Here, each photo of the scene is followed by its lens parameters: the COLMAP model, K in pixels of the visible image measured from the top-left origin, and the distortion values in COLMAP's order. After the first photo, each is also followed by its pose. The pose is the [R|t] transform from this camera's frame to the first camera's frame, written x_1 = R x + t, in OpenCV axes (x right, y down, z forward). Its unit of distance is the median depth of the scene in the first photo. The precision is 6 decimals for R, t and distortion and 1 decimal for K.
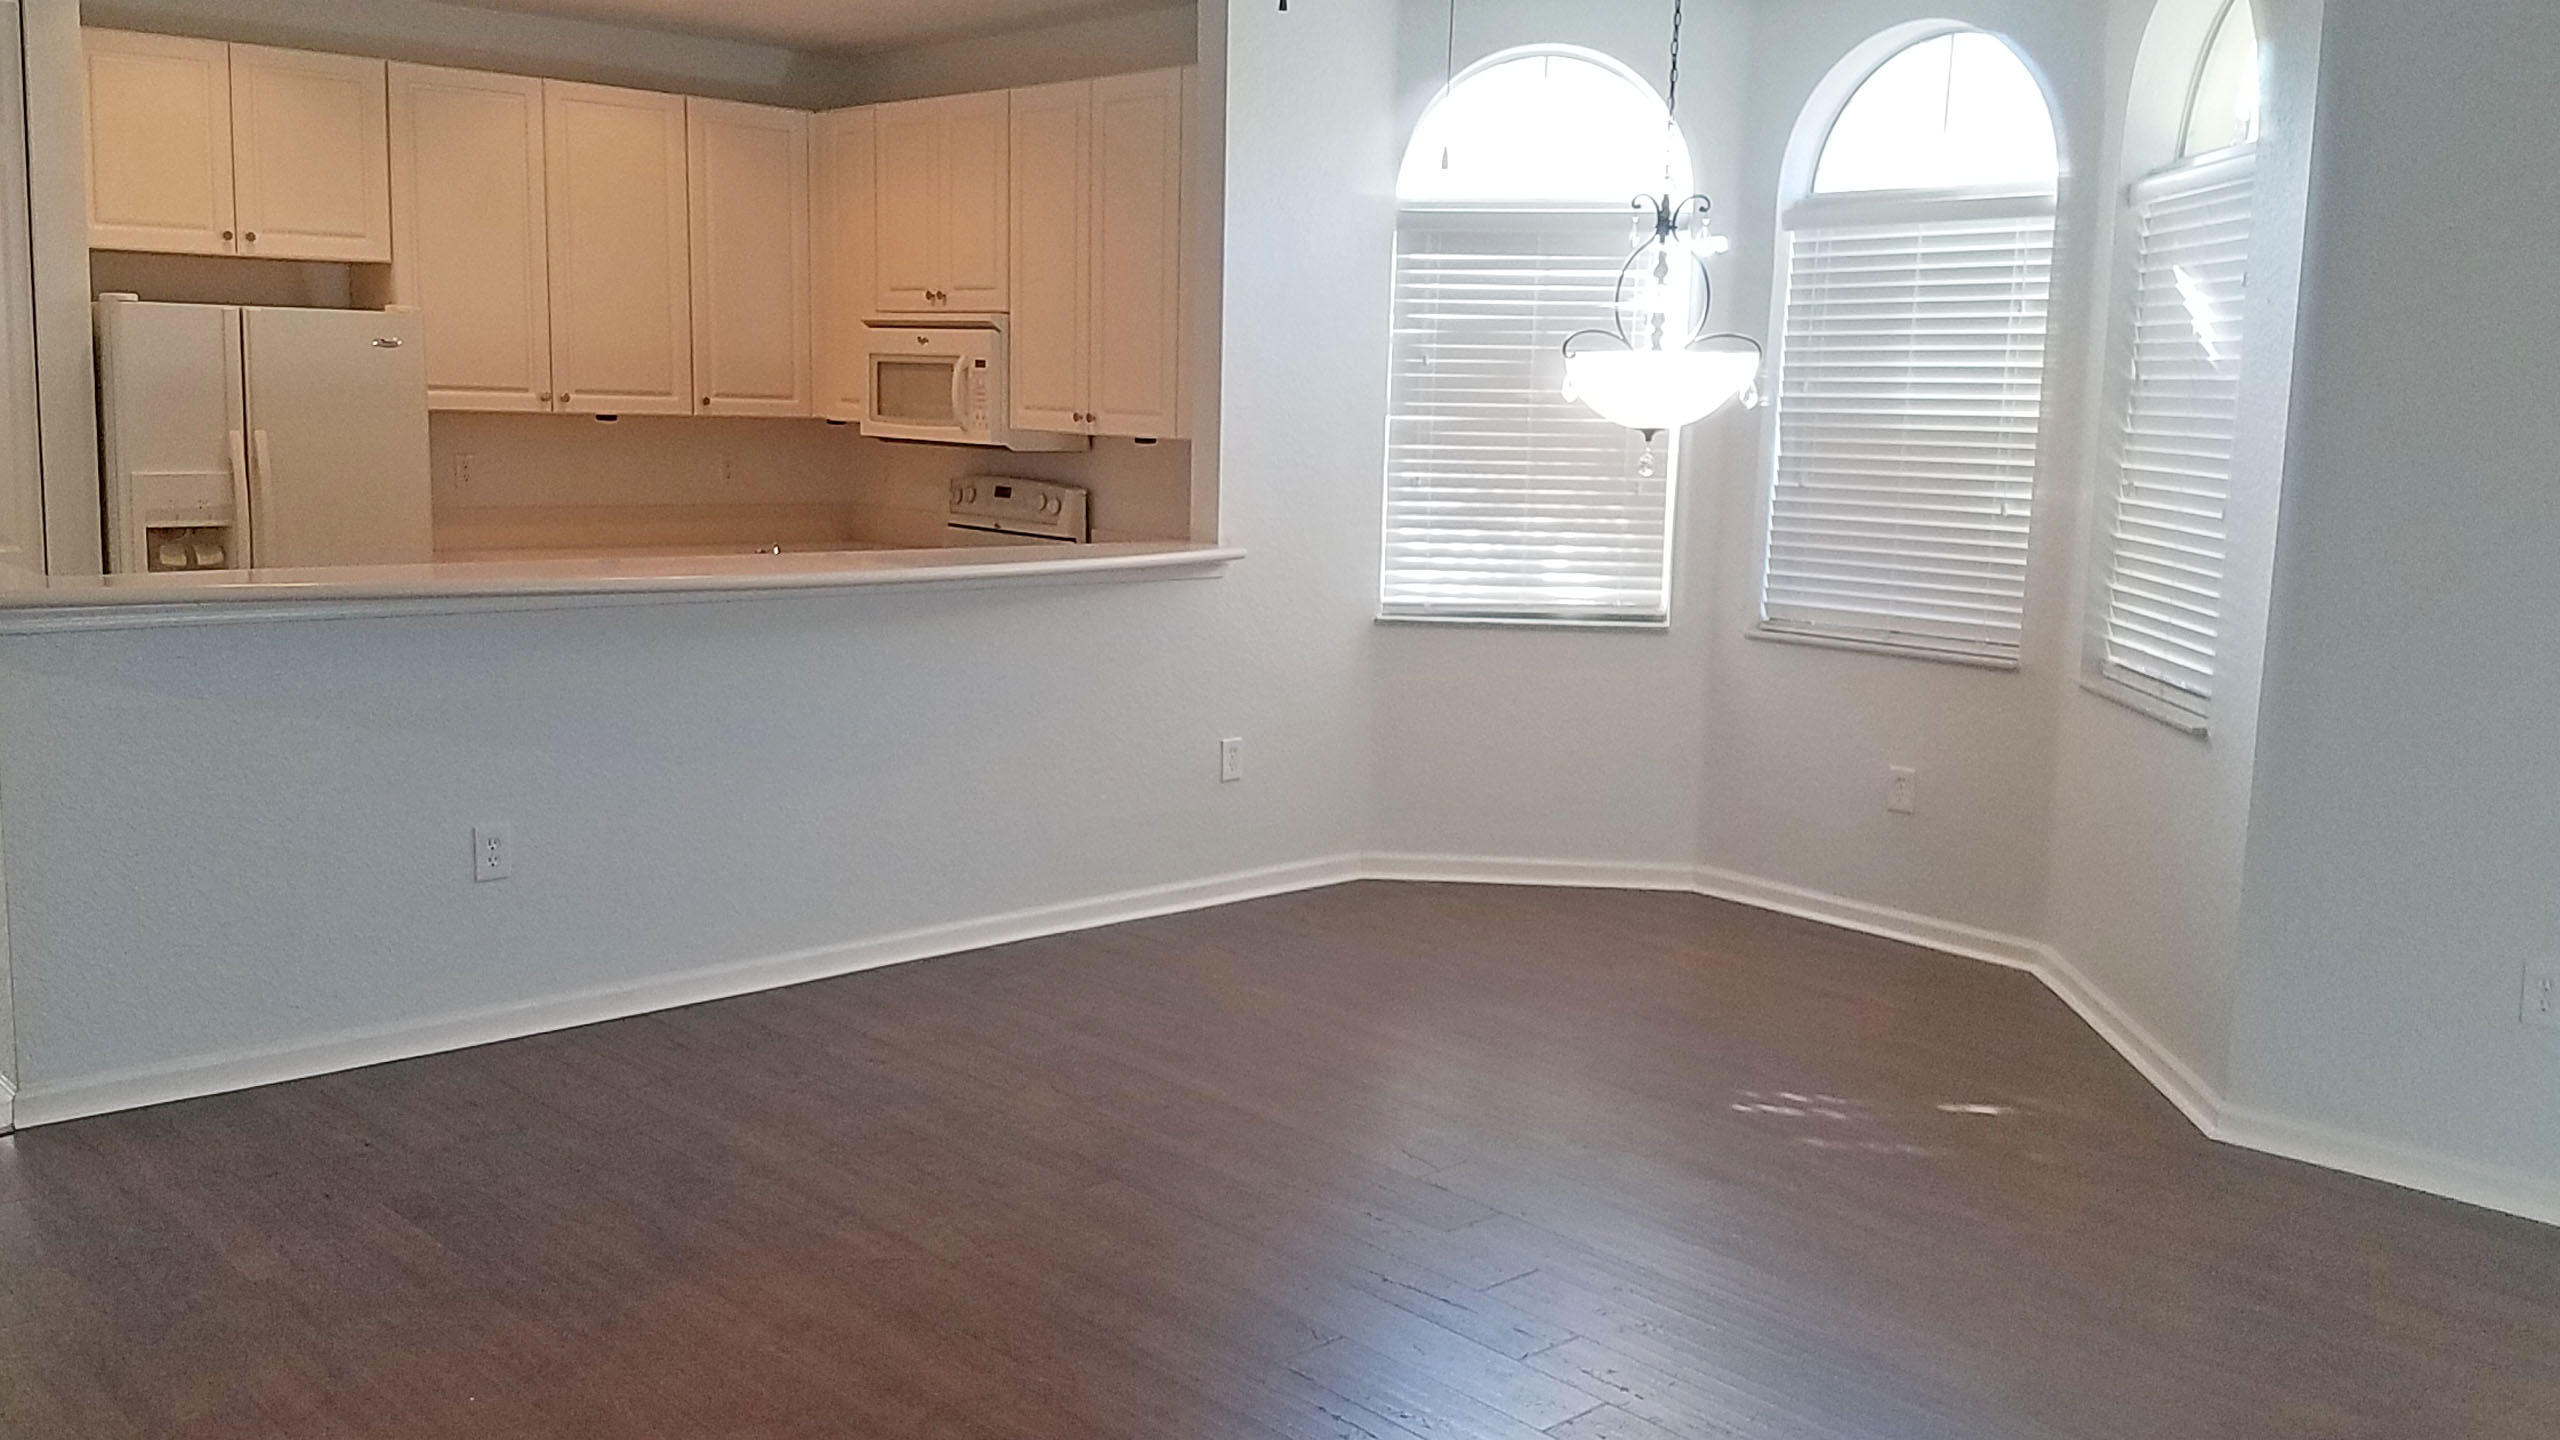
lens RADIAL K [[2063.0, 0, 1280.0], [0, 2063.0, 720.0], [0, 0, 1]] dist [-0.010886, -0.006378]
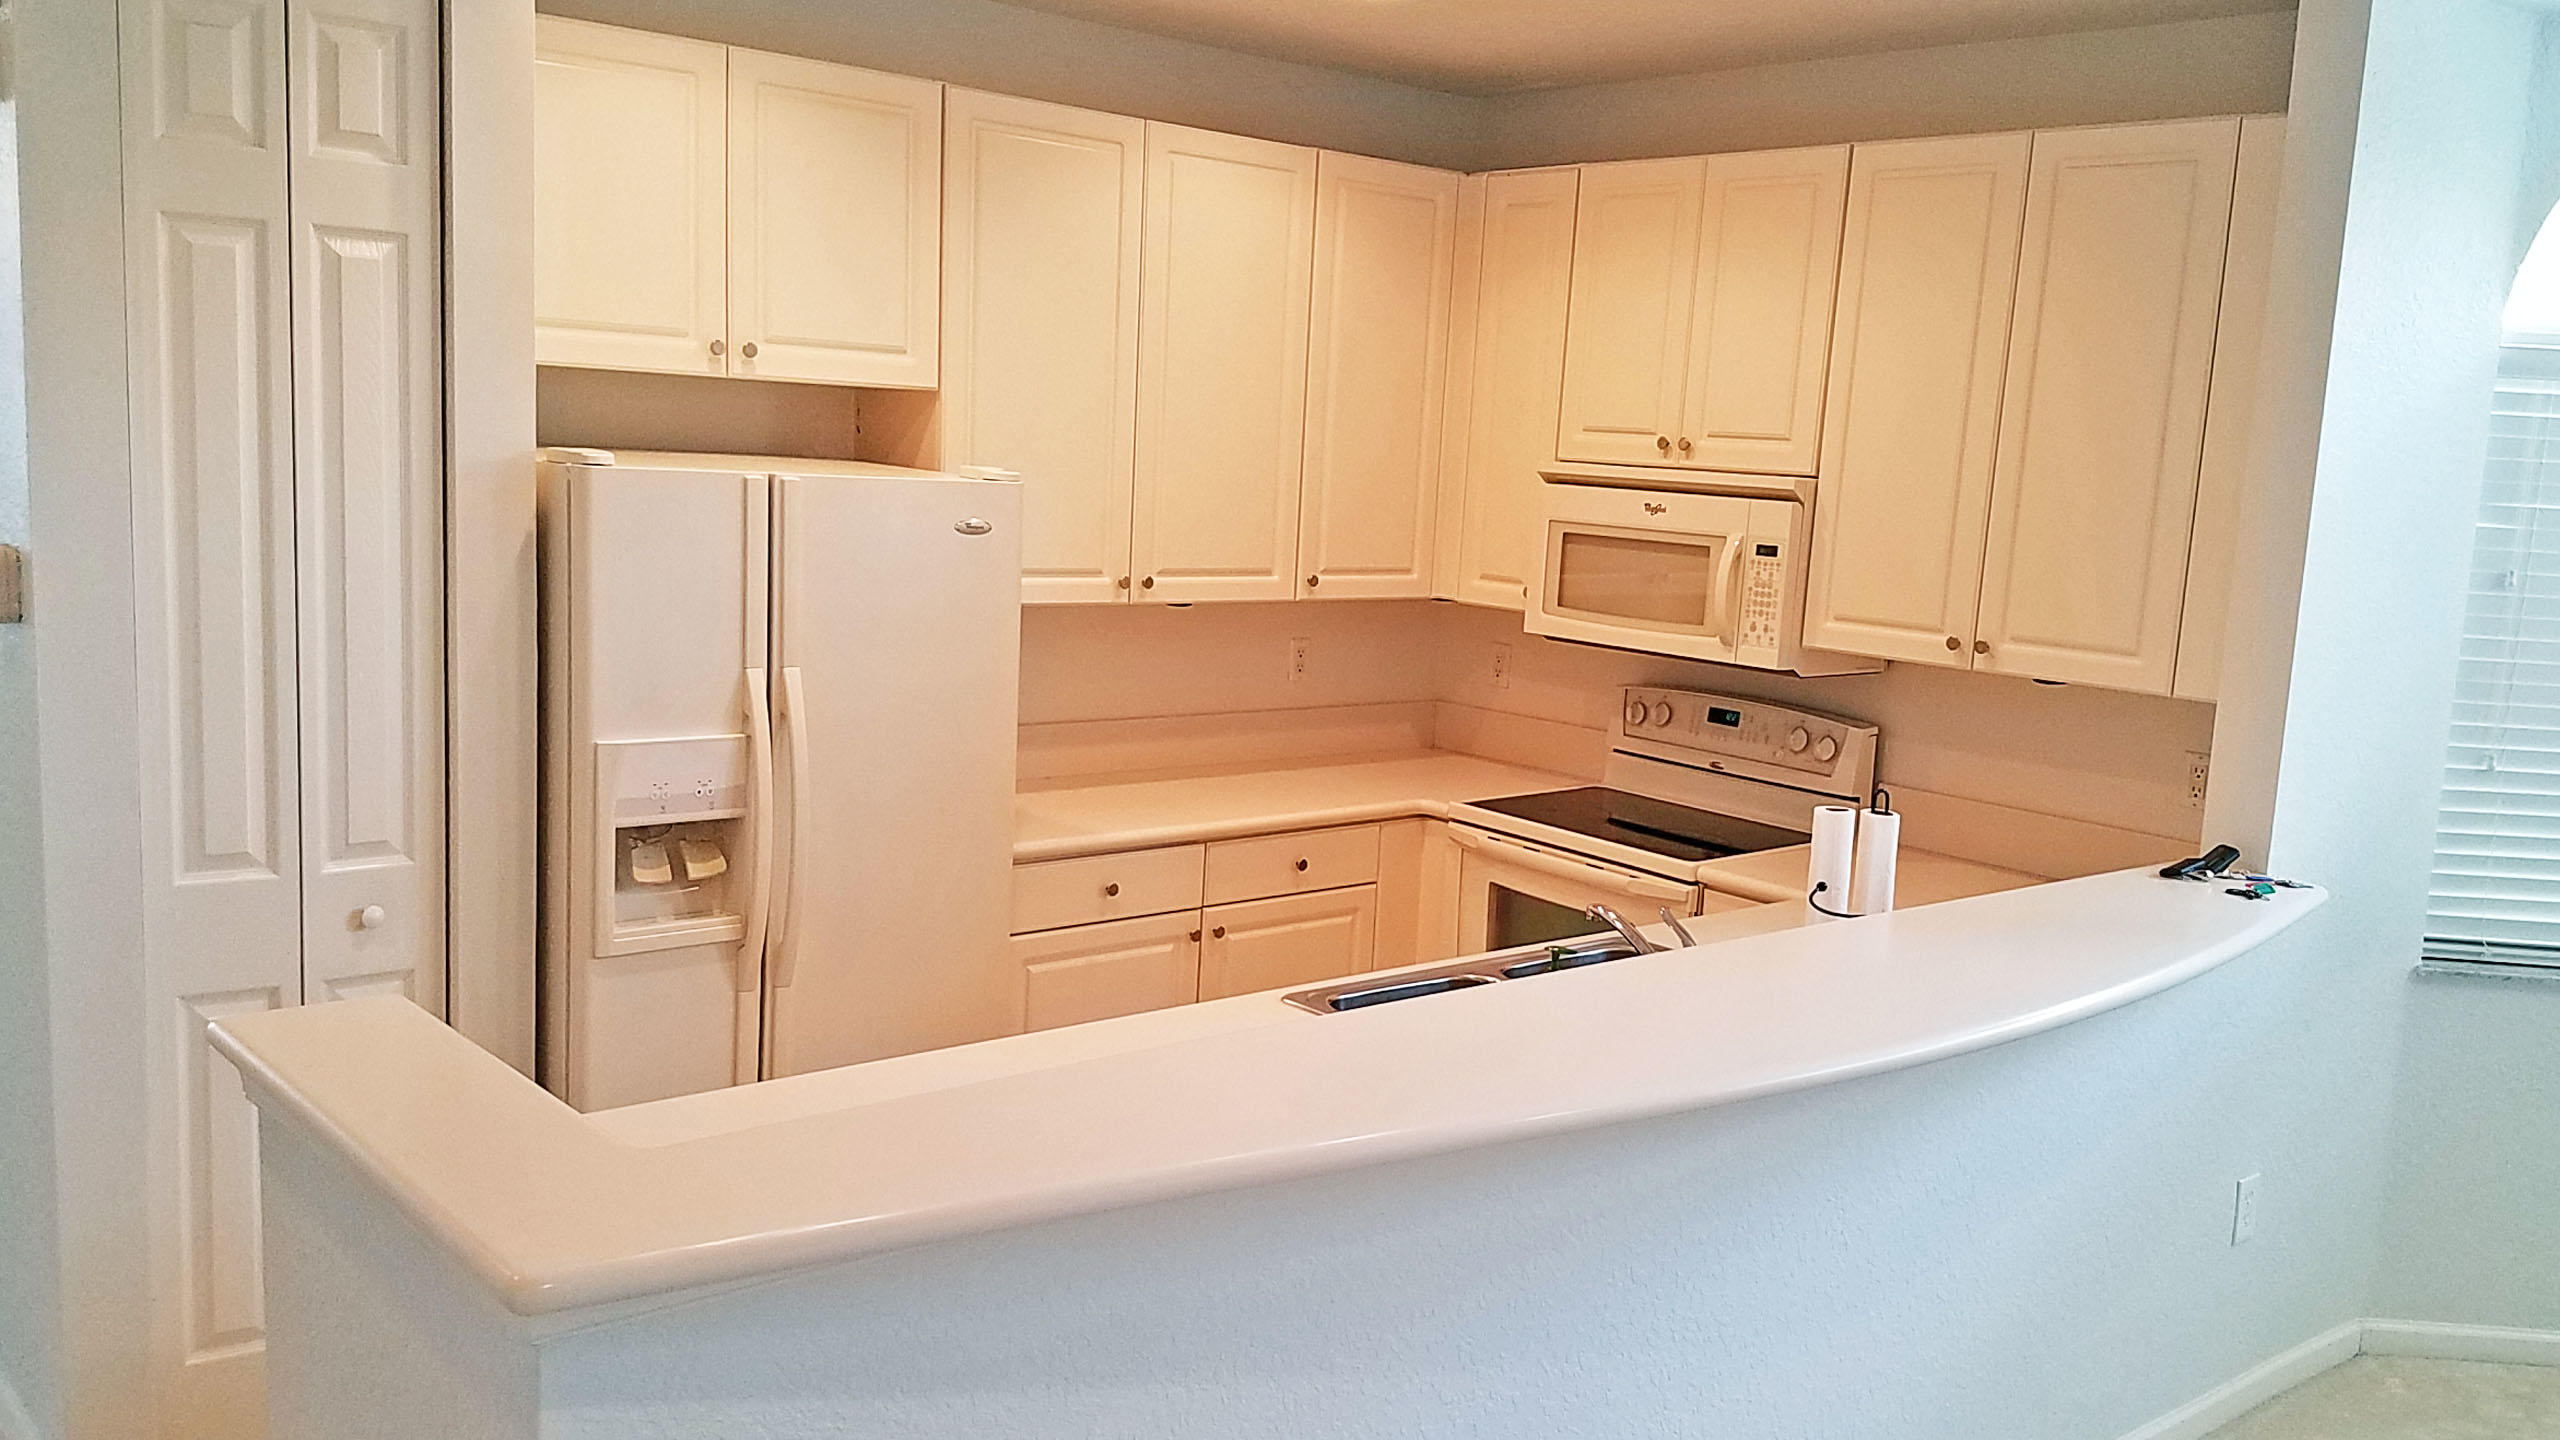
lens RADIAL K [[1942.1, 0, 1288.4], [0, 1942.1, 707.4], [0, 0, 1]] dist [0.082662, -0.002489]
pose [[0.999590, 0.025403, -0.013220, -0.292360], [-0.025536, 0.999623, -0.010060, -0.109950], [0.012959, 0.010394, 0.999862, 0.350143]]
